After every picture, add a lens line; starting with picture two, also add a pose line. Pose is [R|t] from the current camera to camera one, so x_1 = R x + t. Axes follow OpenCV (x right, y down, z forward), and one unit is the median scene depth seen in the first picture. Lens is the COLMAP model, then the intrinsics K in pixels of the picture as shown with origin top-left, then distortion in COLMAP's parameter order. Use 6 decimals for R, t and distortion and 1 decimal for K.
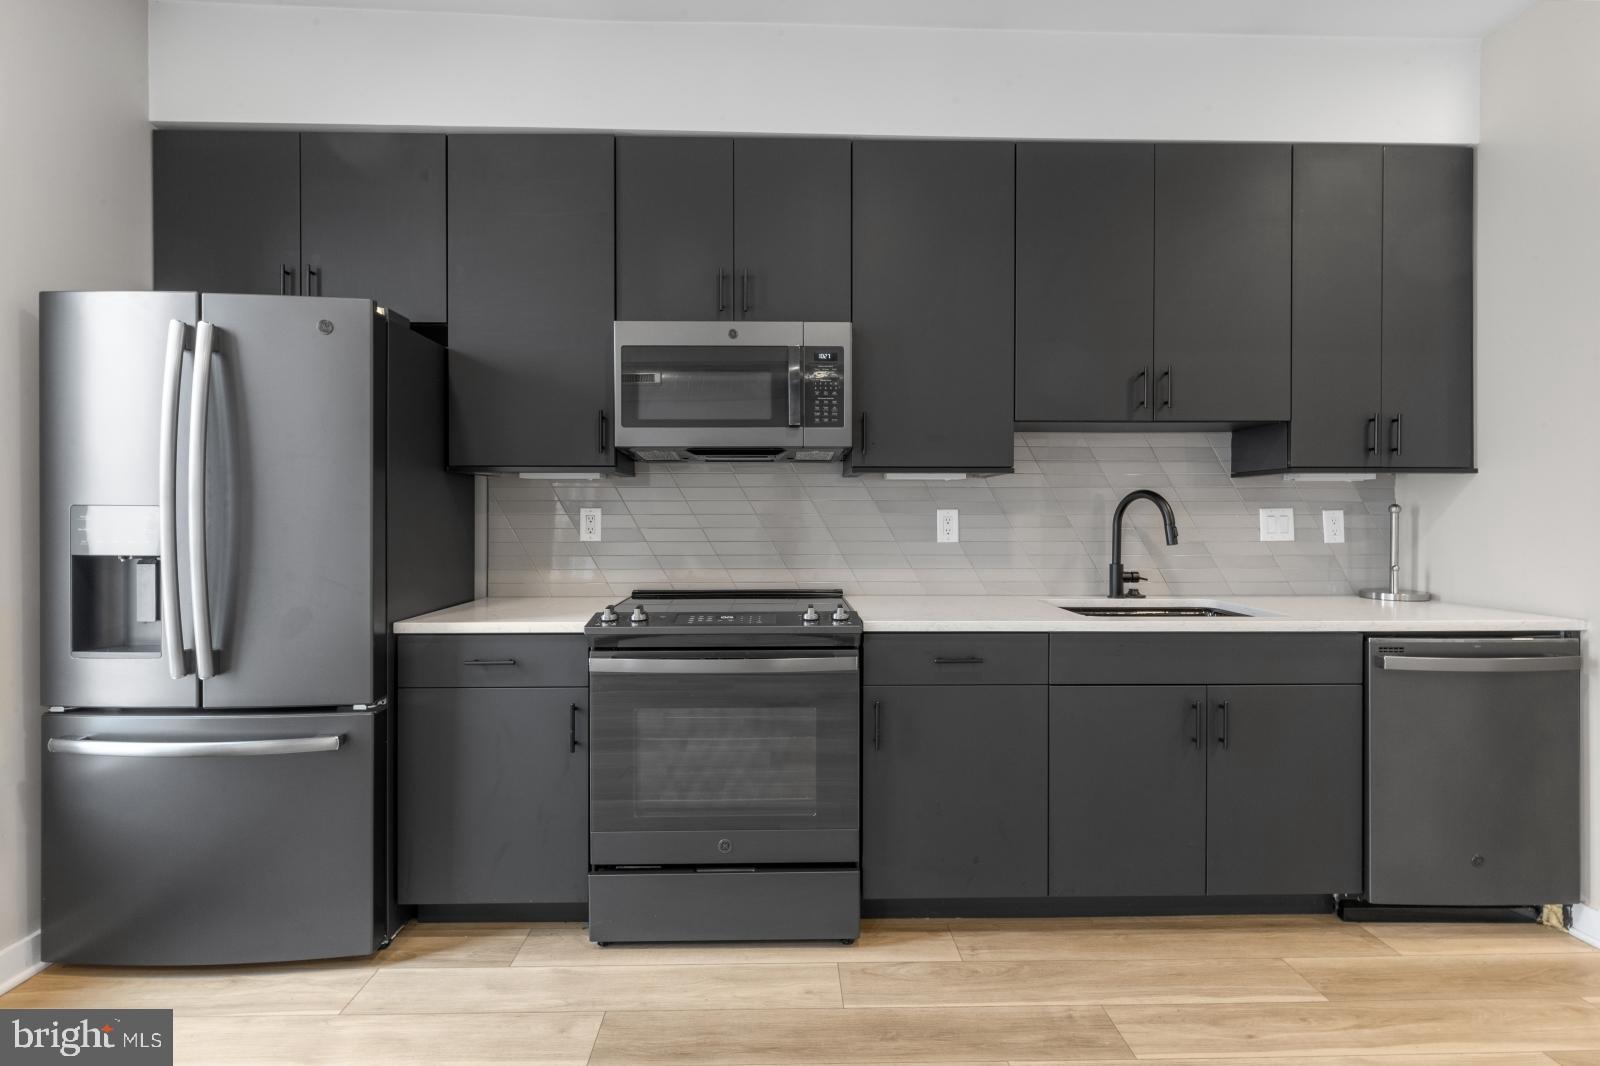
lens RADIAL K [[730.7, 0, 794.3], [0, 730.7, 512.9], [0, 0, 1]] dist [0.000771, -0.000355]
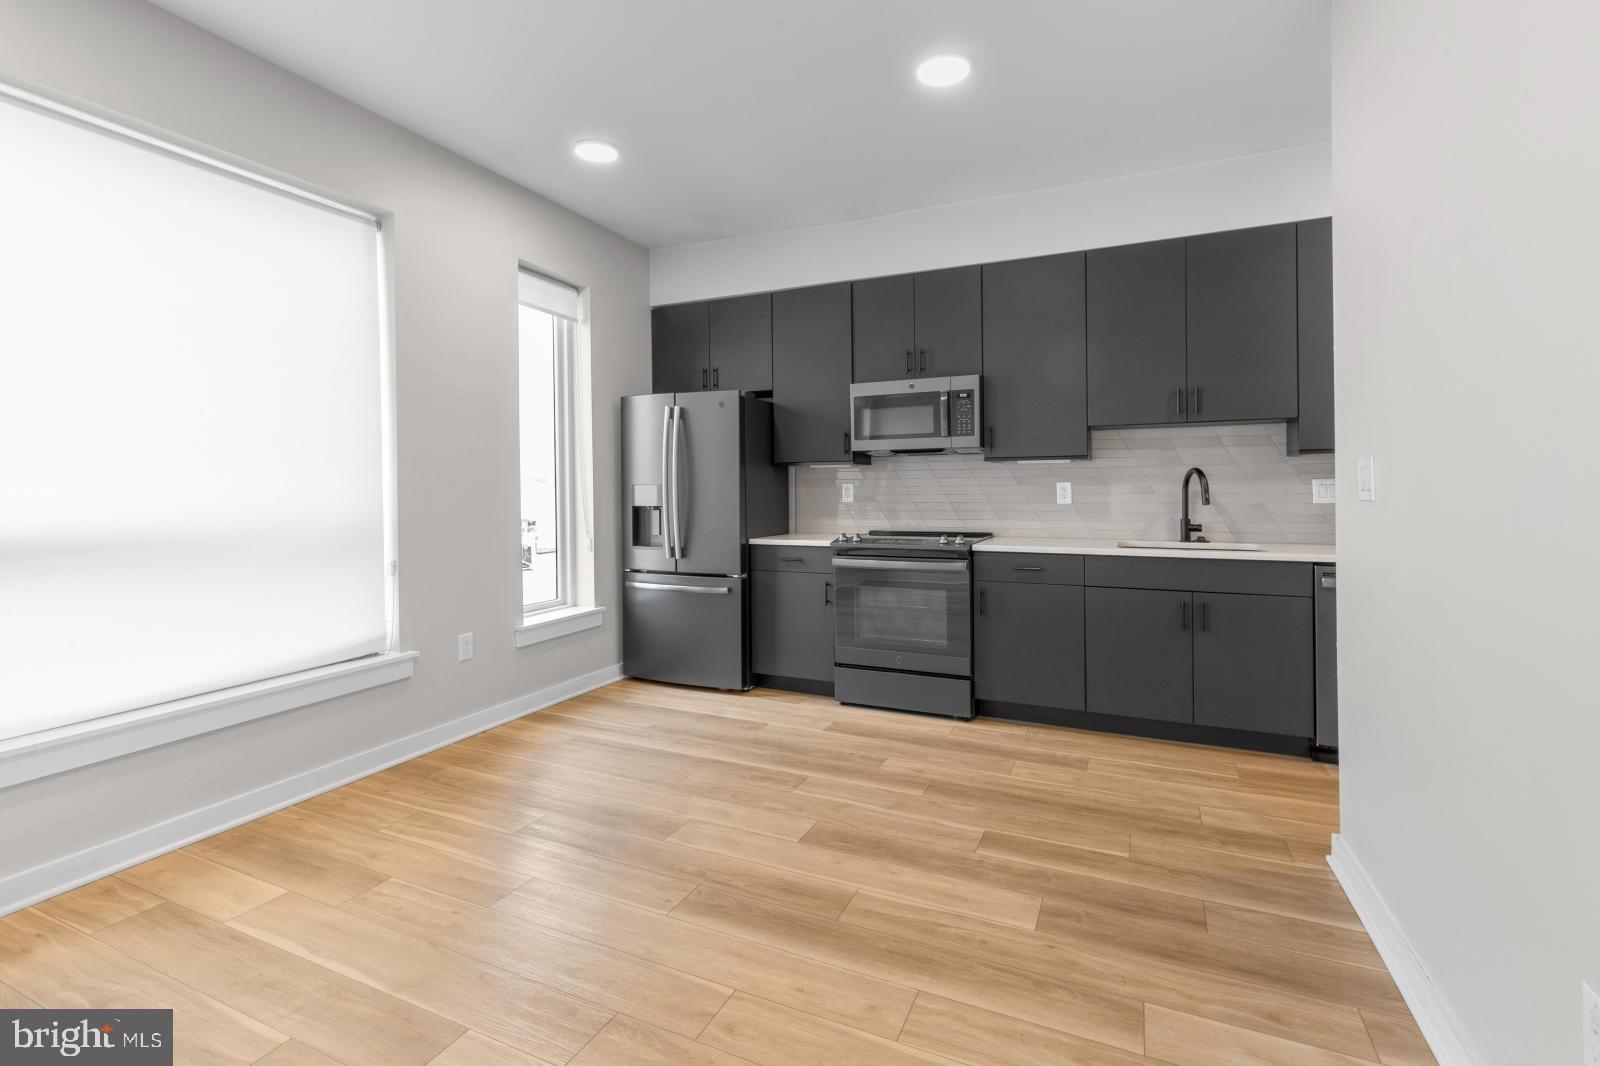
lens RADIAL K [[731.1, 0, 792.4], [0, 731.1, 479.8], [0, 0, 1]] dist [0.002430, -0.000048]
pose [[0.893091, -0.011693, -0.449724, 0.459761], [0.009087, 0.999927, -0.007952, -0.003261], [0.449785, 0.003015, 0.893132, -0.741698]]
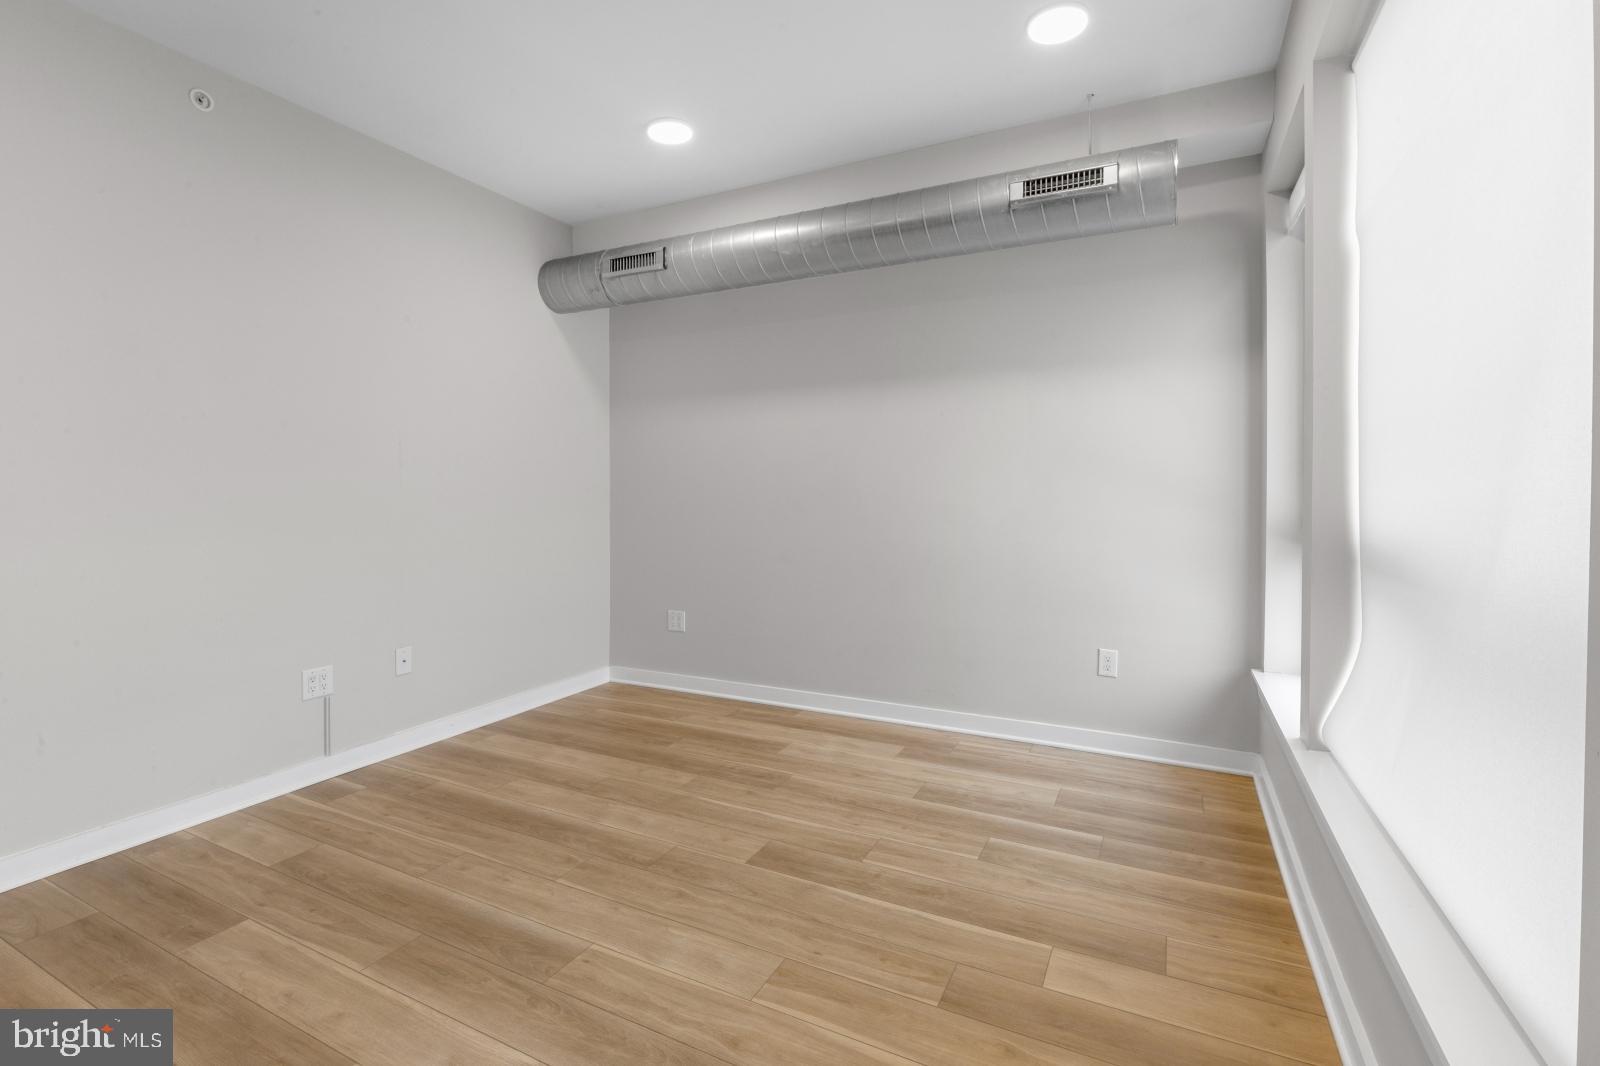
lens RADIAL K [[734.8, 0, 799.9], [0, 734.8, 503.5], [0, 0, 1]] dist [0.000513, -0.000275]
pose [[-0.877328, -0.009582, 0.479796, -0.703152], [-0.002219, 0.999871, 0.015911, -0.004767], [-0.479887, 0.012894, -0.877236, 0.617188]]
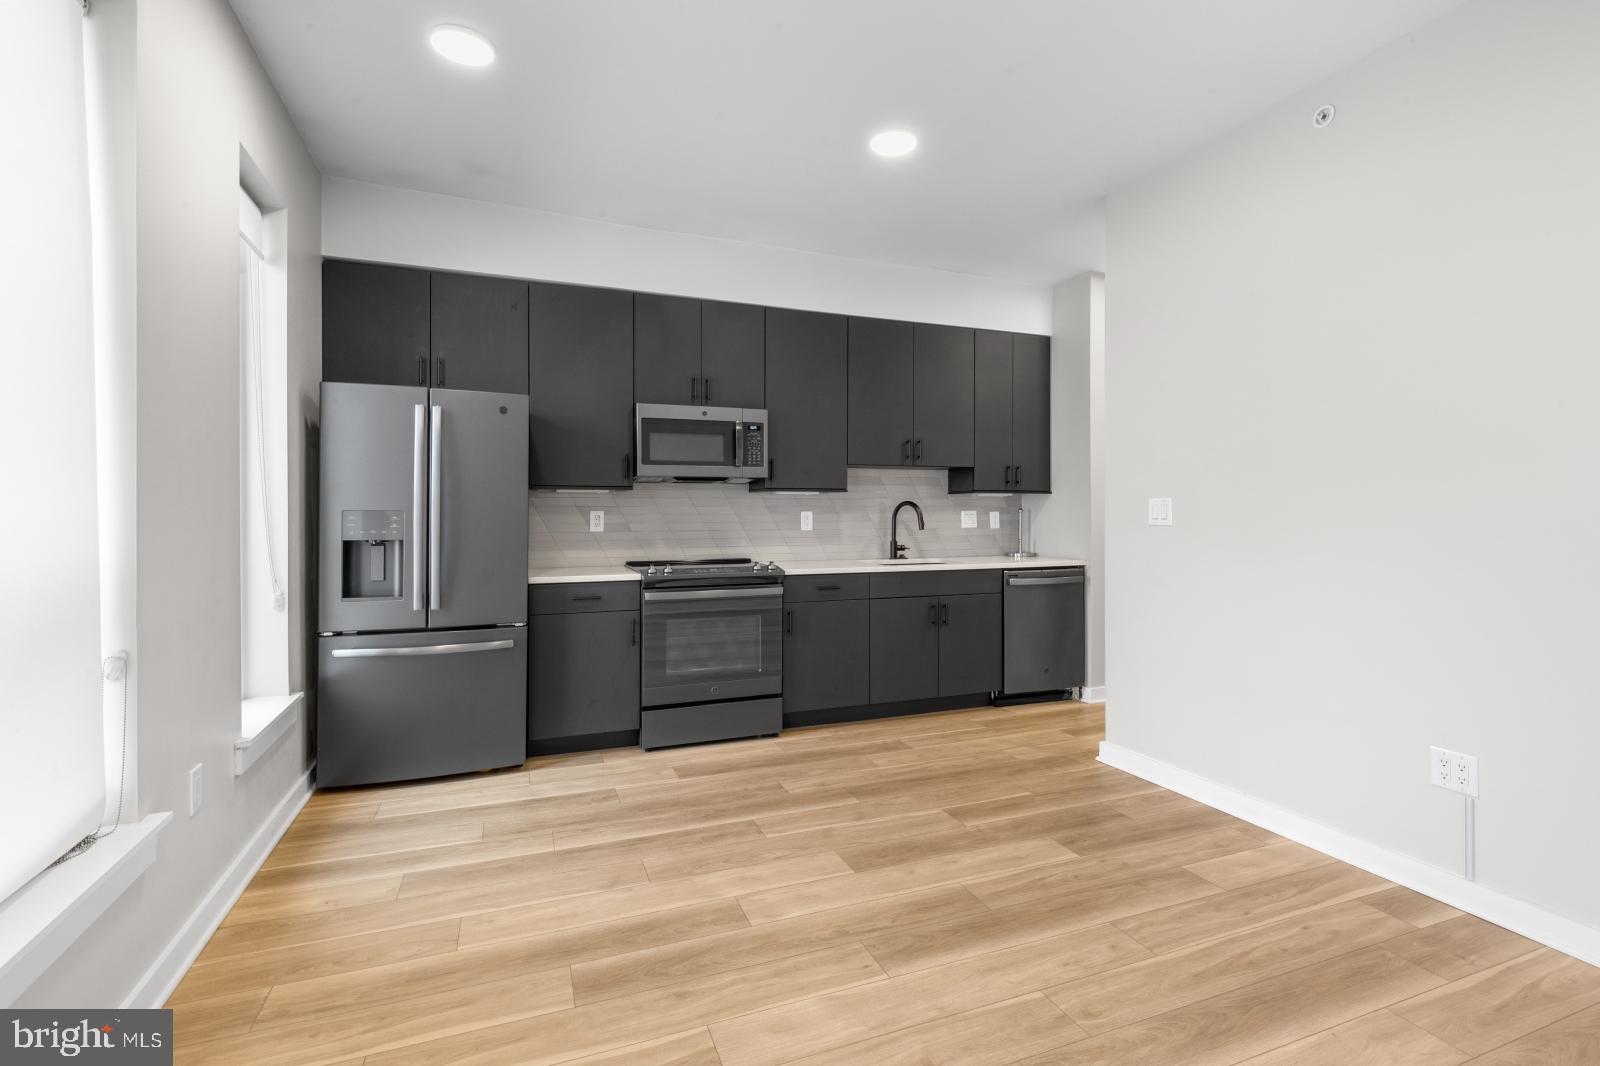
lens RADIAL K [[734.8, 0, 799.9], [0, 734.8, 503.5], [0, 0, 1]] dist [0.000513, -0.000275]
pose [[0.942063, 0.002392, 0.335426, -0.464248], [0.000616, 0.999961, -0.008861, -0.009226], [-0.335434, 0.008554, 0.942025, -0.765718]]
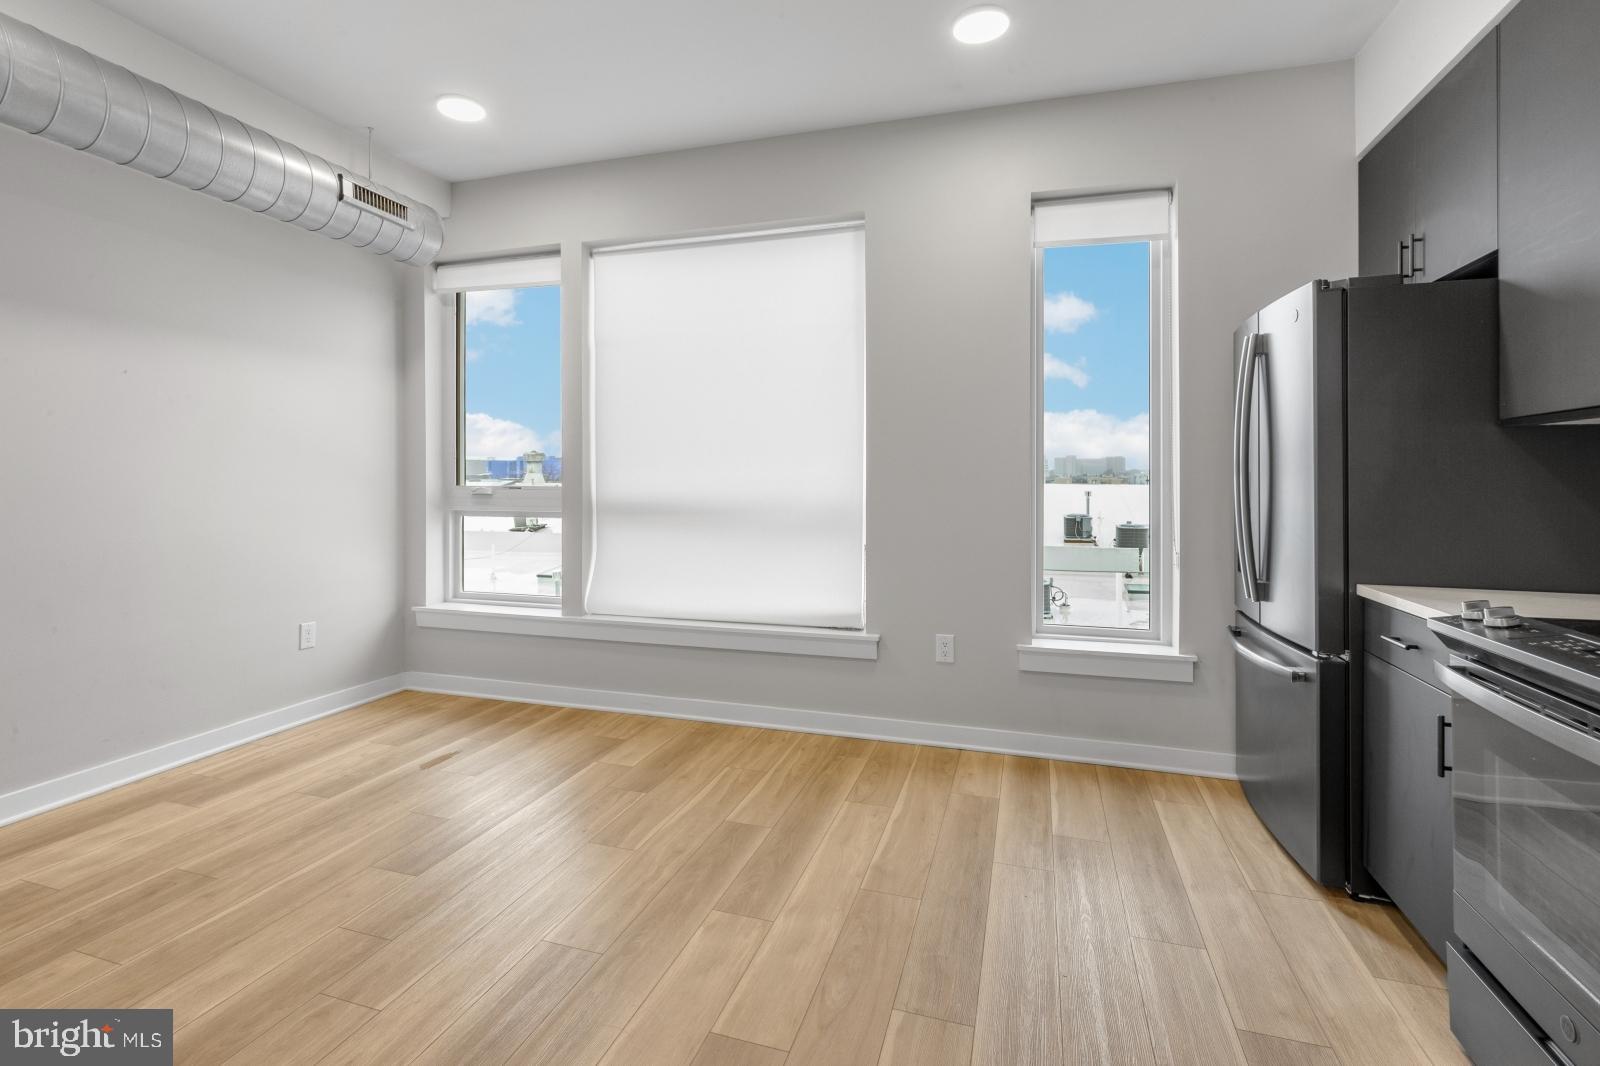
lens RADIAL K [[751.4, 0, 791.5], [0, 751.4, 477.7], [0, 0, 1]] dist [-0.000546, -0.000172]
pose [[-0.330830, -0.003613, -0.943683, 0.615639], [-0.001106, 0.999993, -0.003440, 0.005974], [0.943690, -0.000094, -0.330832, 0.530772]]
